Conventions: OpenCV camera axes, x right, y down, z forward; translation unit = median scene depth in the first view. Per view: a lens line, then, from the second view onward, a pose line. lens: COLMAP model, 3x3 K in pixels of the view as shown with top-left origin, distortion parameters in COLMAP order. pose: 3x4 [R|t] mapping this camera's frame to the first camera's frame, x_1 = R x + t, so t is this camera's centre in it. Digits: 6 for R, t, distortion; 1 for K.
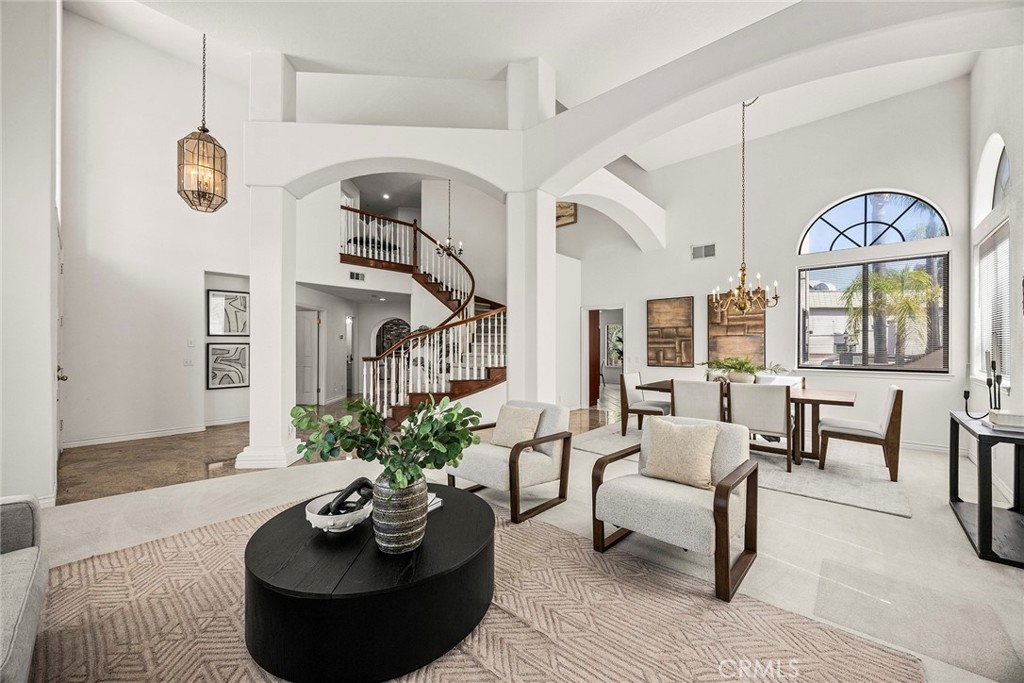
lens RADIAL K [[393.1, 0, 514.7], [0, 393.1, 345.0], [0, 0, 1]] dist [-0.002645, 0.000284]
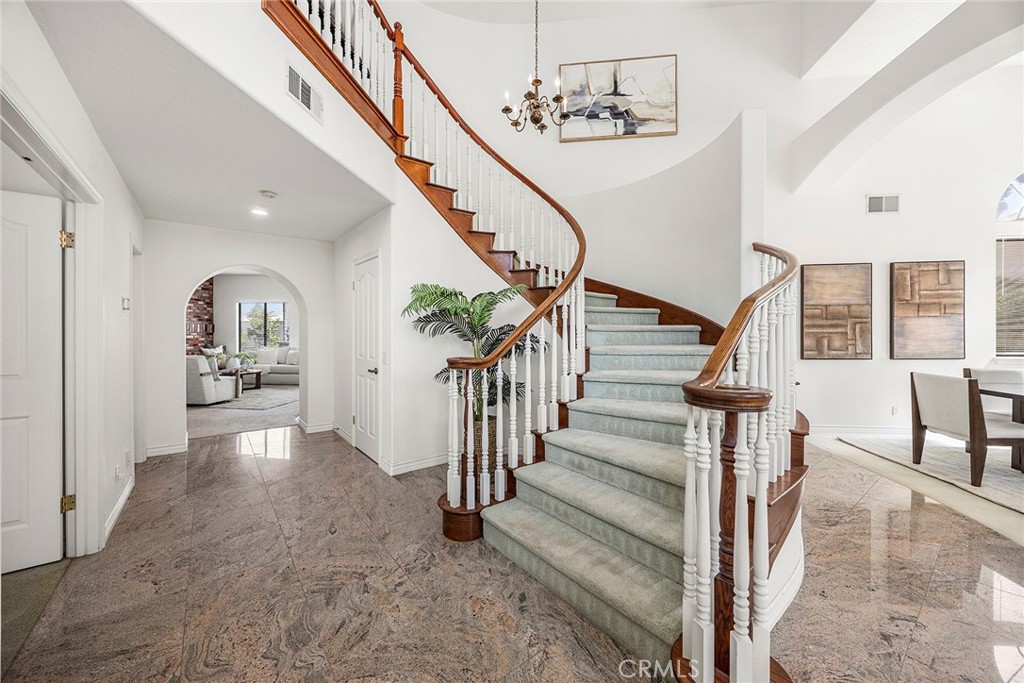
lens RADIAL K [[393.1, 0, 512.9], [0, 393.1, 335.5], [0, 0, 1]] dist [-0.002645, 0.000284]
pose [[0.807656, -0.003460, 0.589644, -0.522575], [0.001405, 0.999991, 0.003942, 0.008249], [-0.589652, -0.002355, 0.807654, 0.801404]]
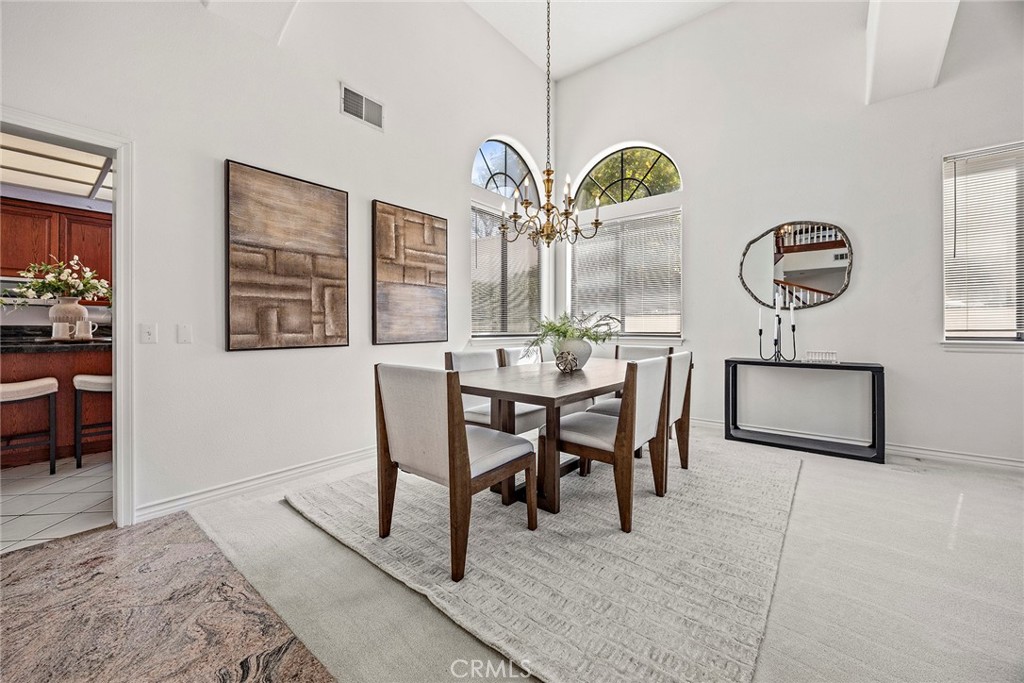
lens RADIAL K [[393.1, 0, 499.9], [0, 393.1, 328.1], [0, 0, 1]] dist [-0.002645, 0.000284]
pose [[-0.037900, 0.003239, 0.999276, -0.014127], [0.002693, 0.999991, -0.003139, 0.037790], [-0.999278, 0.002572, -0.037909, 0.837767]]
